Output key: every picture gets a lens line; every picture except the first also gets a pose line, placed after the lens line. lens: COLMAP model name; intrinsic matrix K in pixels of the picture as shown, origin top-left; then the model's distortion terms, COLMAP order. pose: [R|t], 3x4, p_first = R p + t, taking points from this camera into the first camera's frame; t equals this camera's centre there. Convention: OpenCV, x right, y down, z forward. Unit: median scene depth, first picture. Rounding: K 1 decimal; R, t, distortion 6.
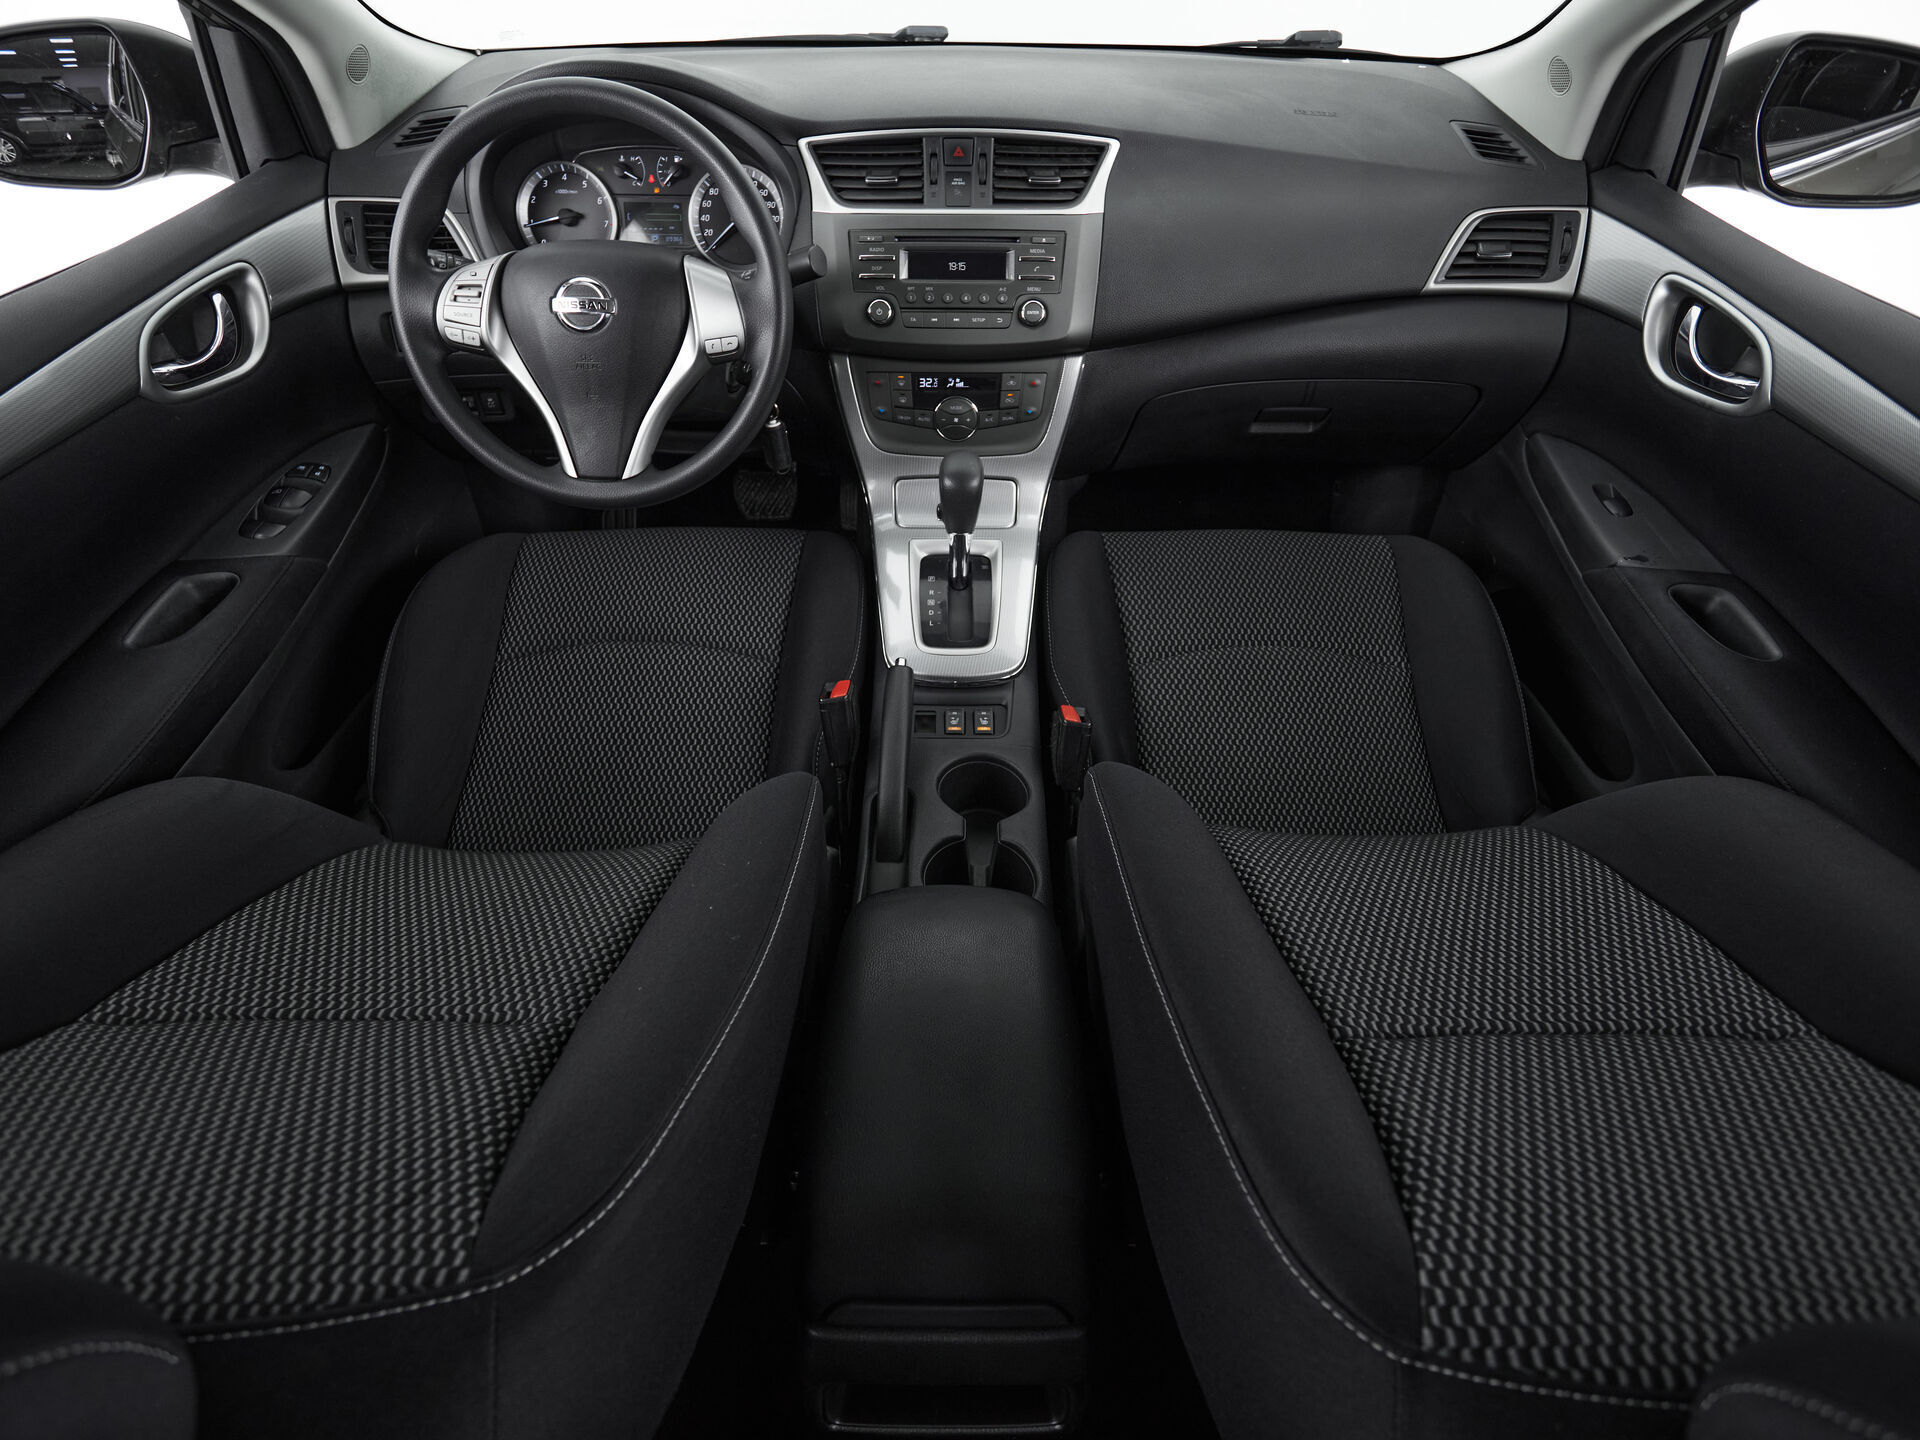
lens RADIAL K [[1006.9, 0, 953.3], [0, 1006.9, 715.4], [0, 0, 1]] dist [-0.004118, 0.001099]
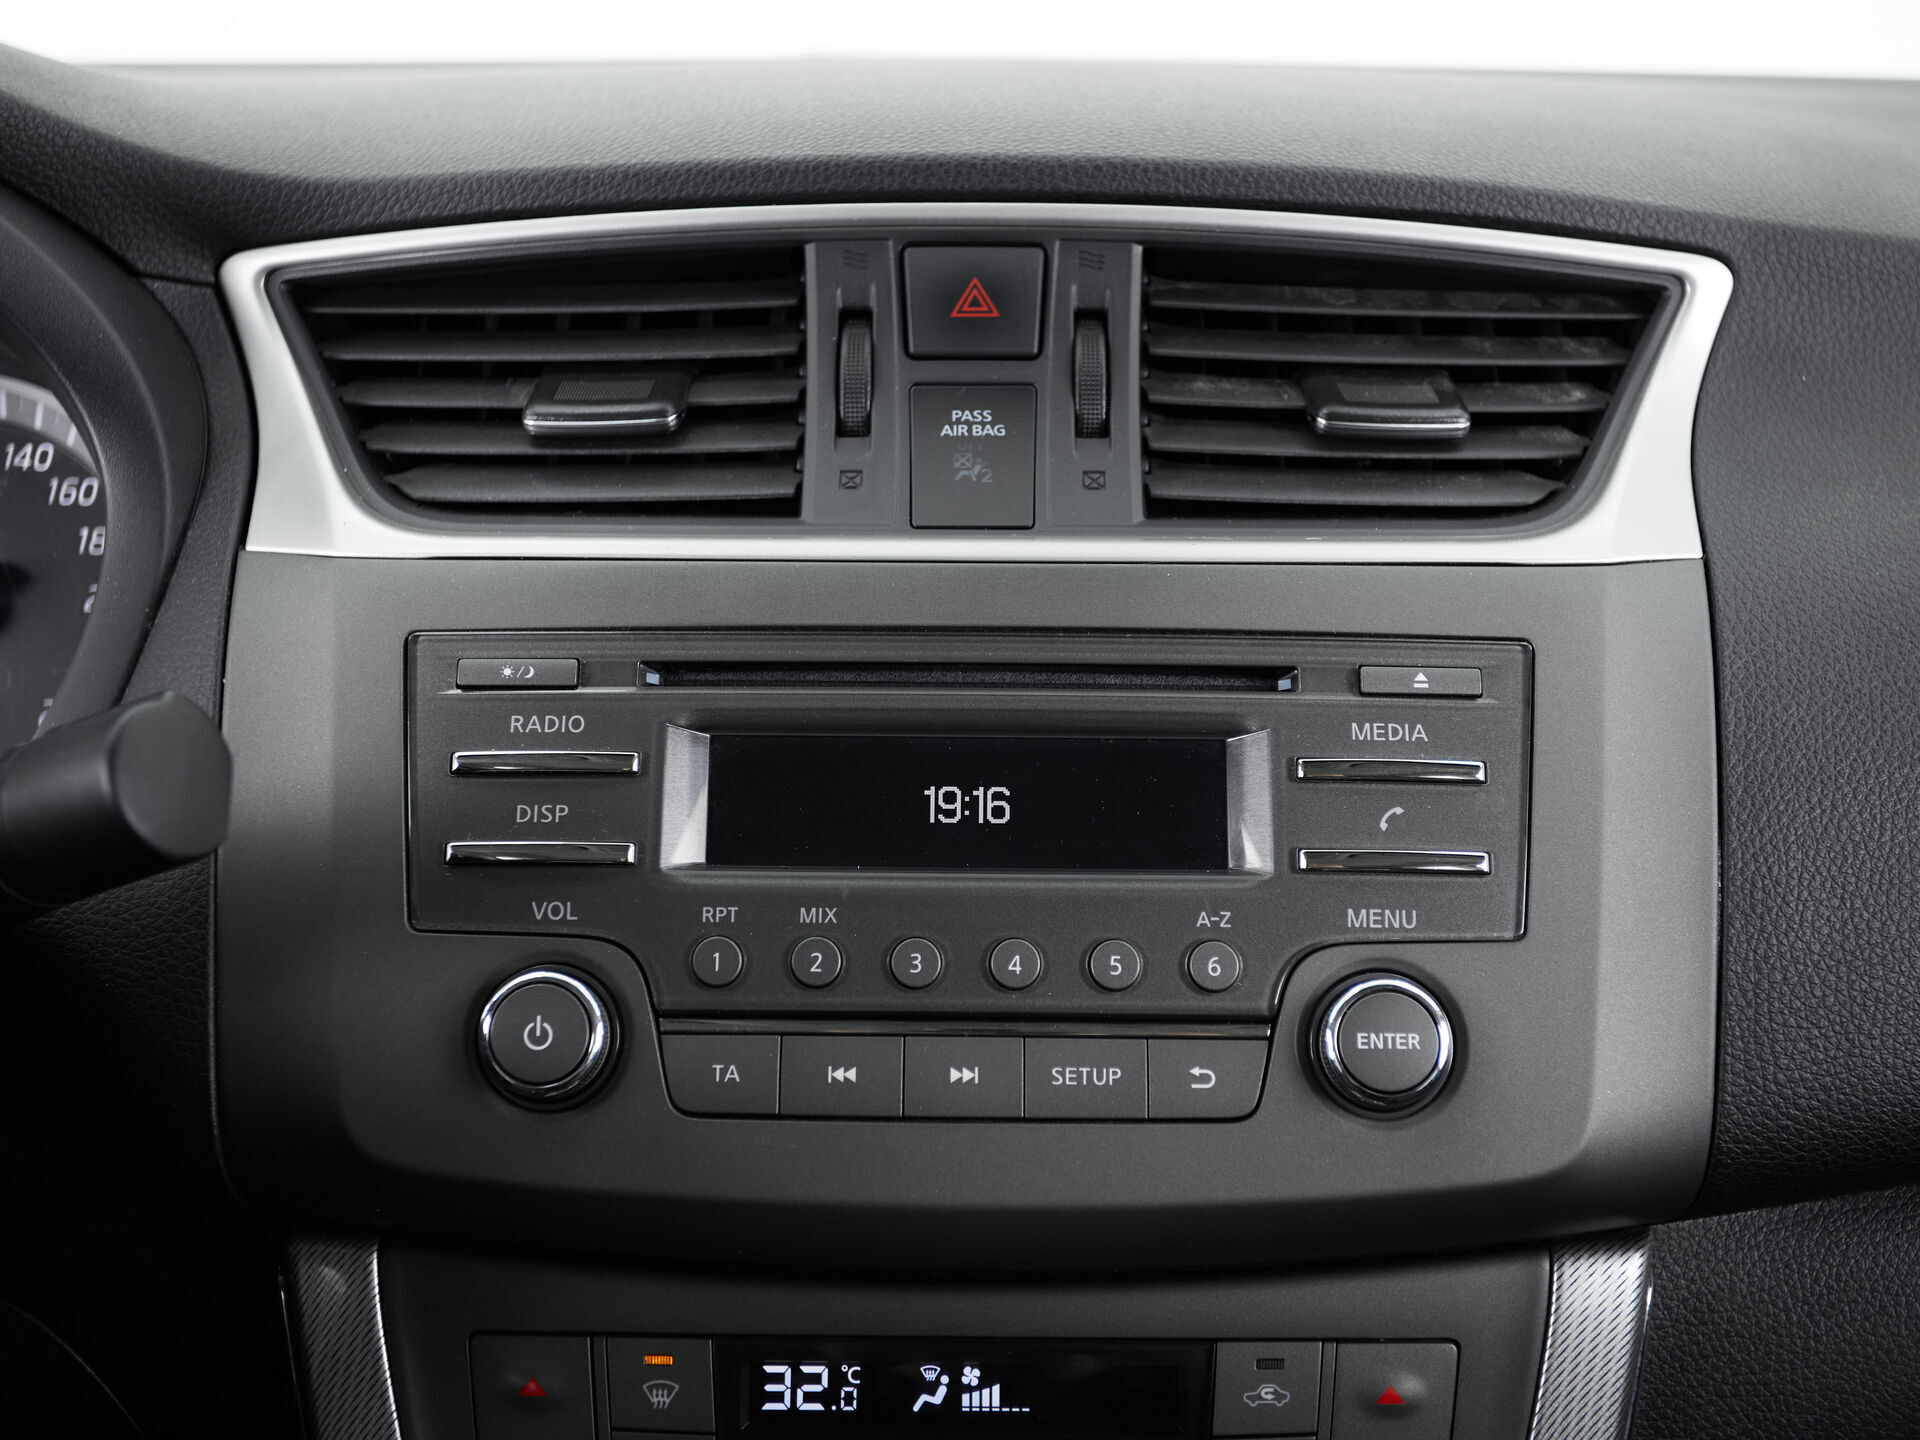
lens RADIAL K [[2545.1, 0, 950.4], [0, 2545.1, 672.0], [0, 0, 1]] dist [0.012753, 0.000000]
pose [[0.999997, 0.002150, -0.001435, 0.001239], [-0.002566, 0.892874, -0.450299, -0.251916], [0.000313, 0.450301, 0.892877, 0.558634]]
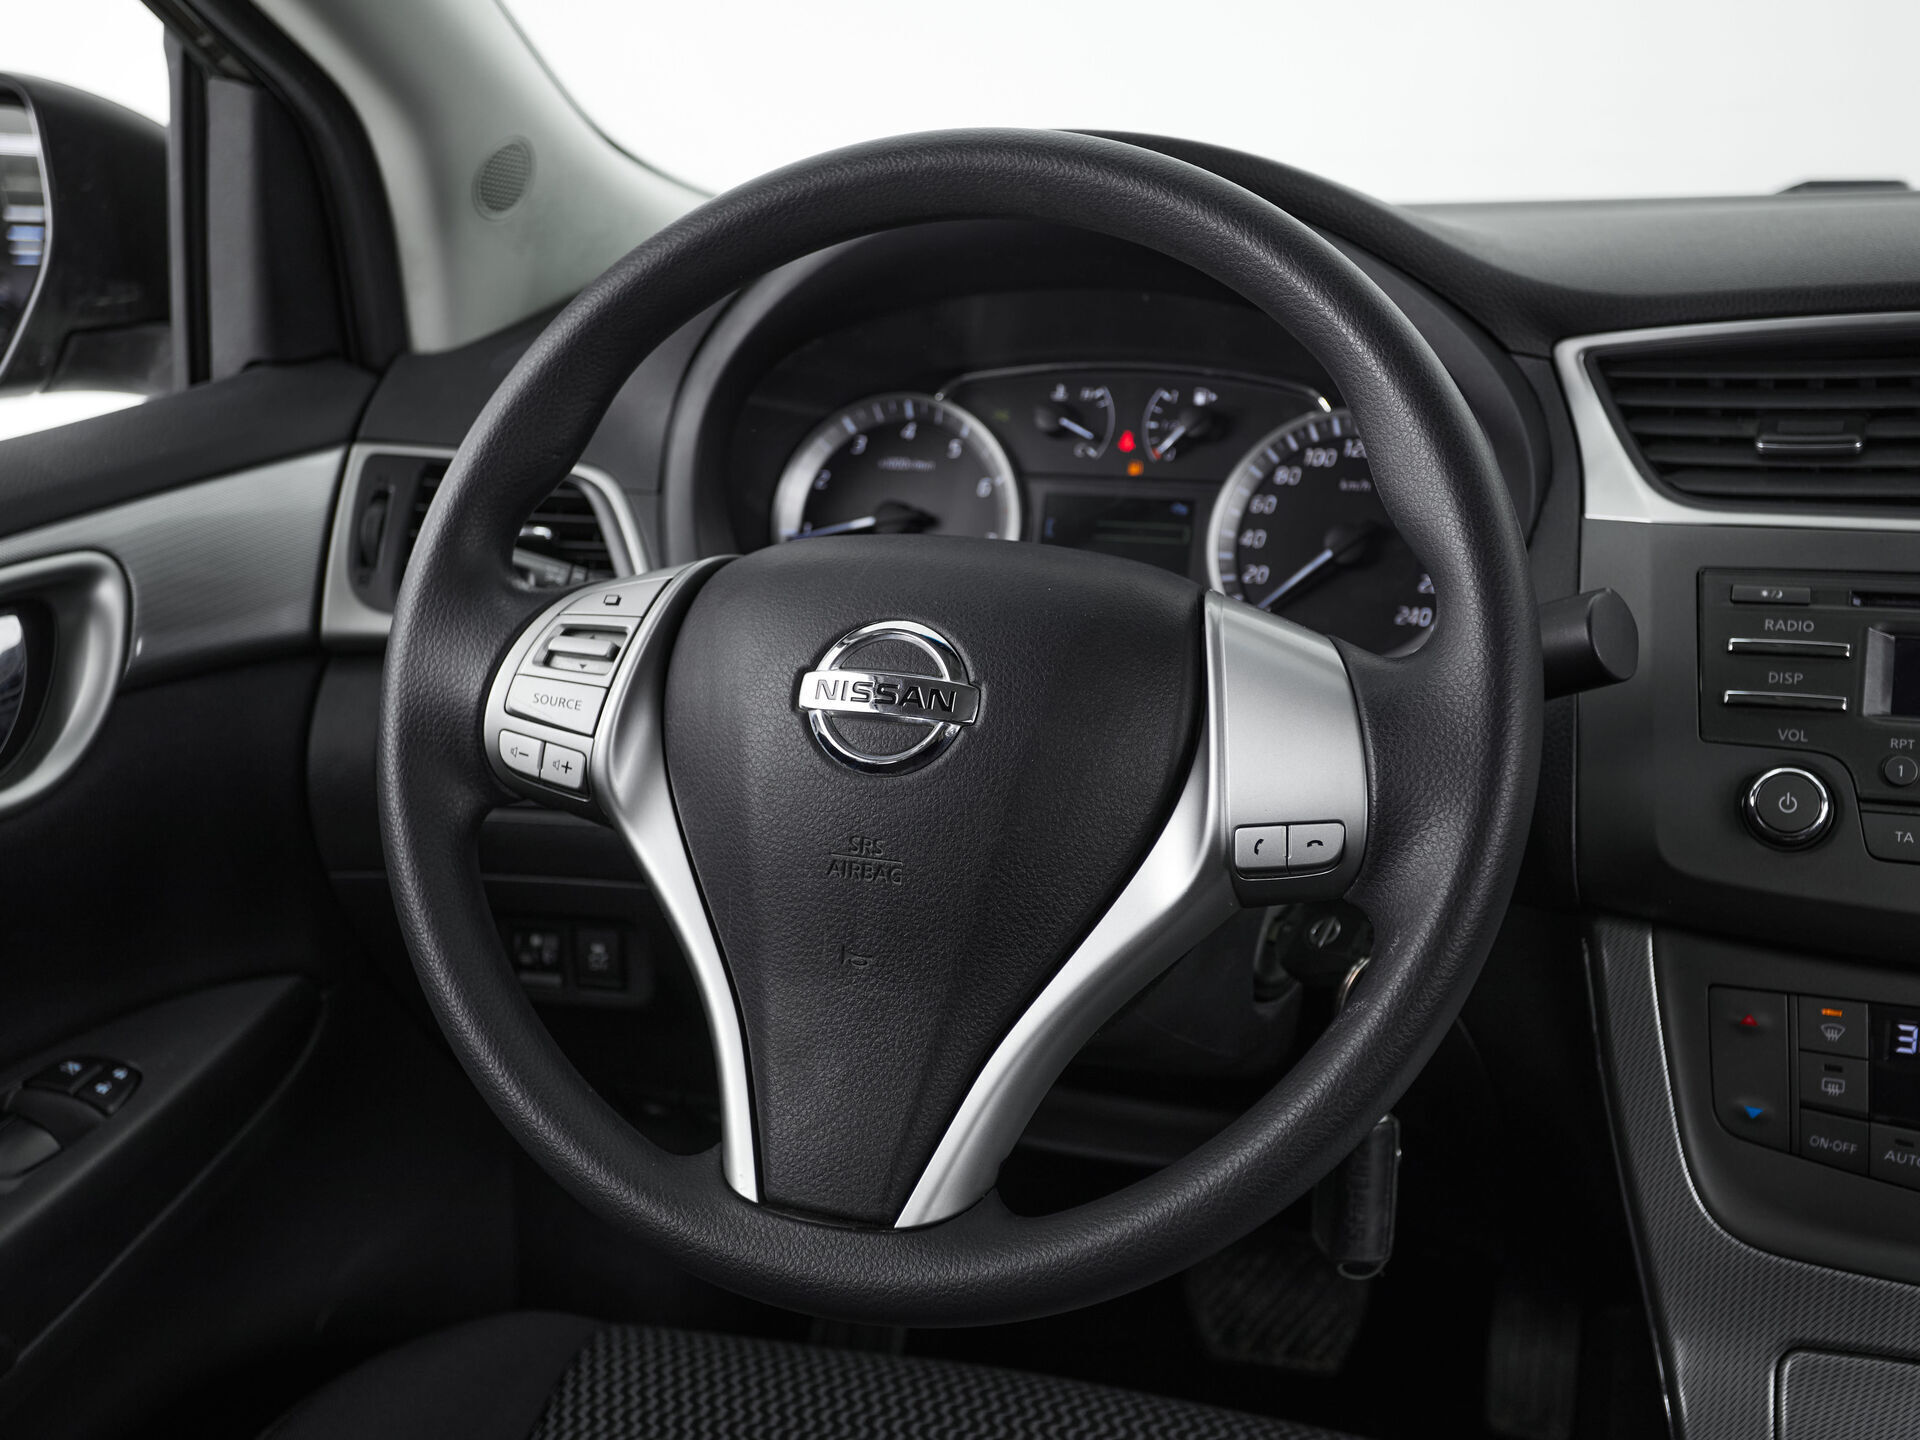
lens RADIAL K [[2232.7, 0, 897.8], [0, 2232.7, 717.6], [0, 0, 1]] dist [0.037468, 0.000000]
pose [[0.943860, 0.066173, -0.323650, -0.109364], [-0.199712, 0.894722, -0.399485, -0.094182], [0.263142, 0.441694, 0.857708, 0.323044]]
